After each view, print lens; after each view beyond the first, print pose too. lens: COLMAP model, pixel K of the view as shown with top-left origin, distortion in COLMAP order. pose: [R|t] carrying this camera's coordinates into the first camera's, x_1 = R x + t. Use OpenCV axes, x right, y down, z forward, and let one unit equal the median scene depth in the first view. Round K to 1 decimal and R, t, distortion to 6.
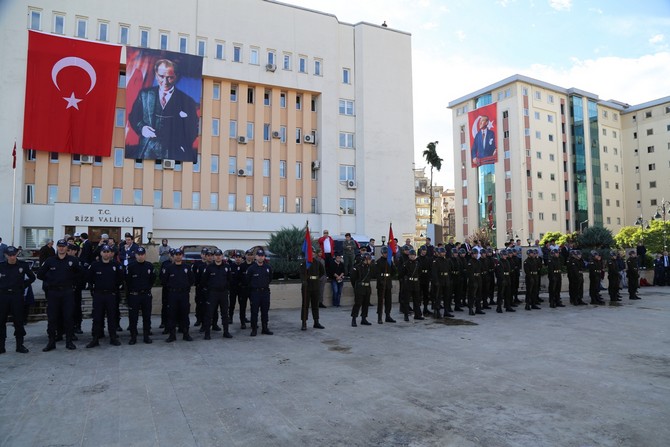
lens RADIAL K [[439.9, 0, 321.6], [0, 439.9, 225.0], [0, 0, 1]] dist [-0.082917, 0.001853]
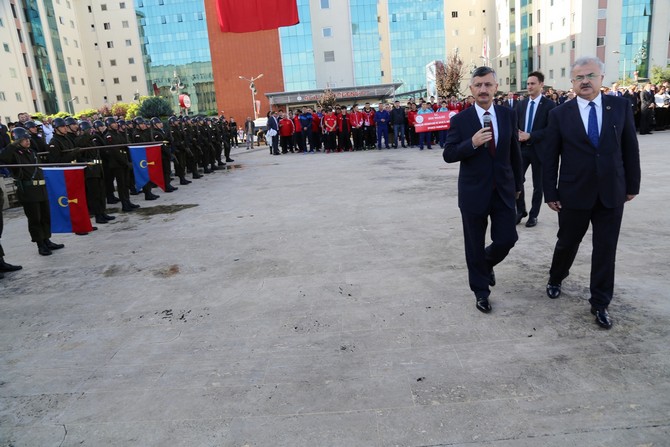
lens RADIAL K [[461.8, 0, 335.0], [0, 461.8, 223.5], [0, 0, 1]] dist [-0.123662, 0.080776]
pose [[0.438732, -0.247900, 0.863748, -0.649061], [0.018369, 0.963469, 0.267190, 0.071124], [-0.898430, -0.101358, 0.427258, 0.814914]]
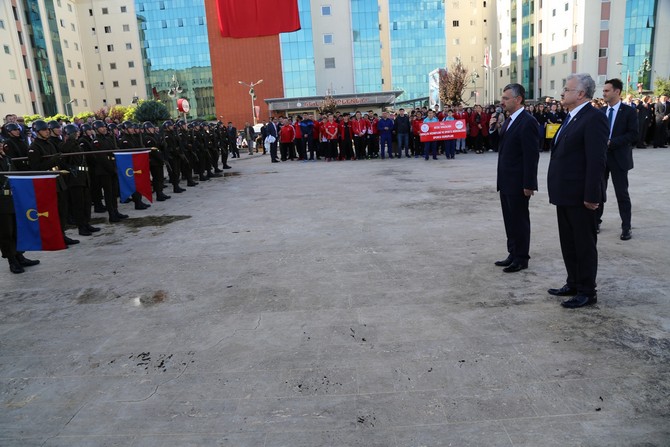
lens RADIAL K [[461.8, 0, 335.0], [0, 461.8, 223.5], [0, 0, 1]] dist [-0.123662, 0.080776]
pose [[0.437193, -0.228292, 0.869911, -0.531101], [0.001726, 0.967458, 0.253024, 0.074597], [-0.899366, -0.109119, 0.423360, 0.898213]]
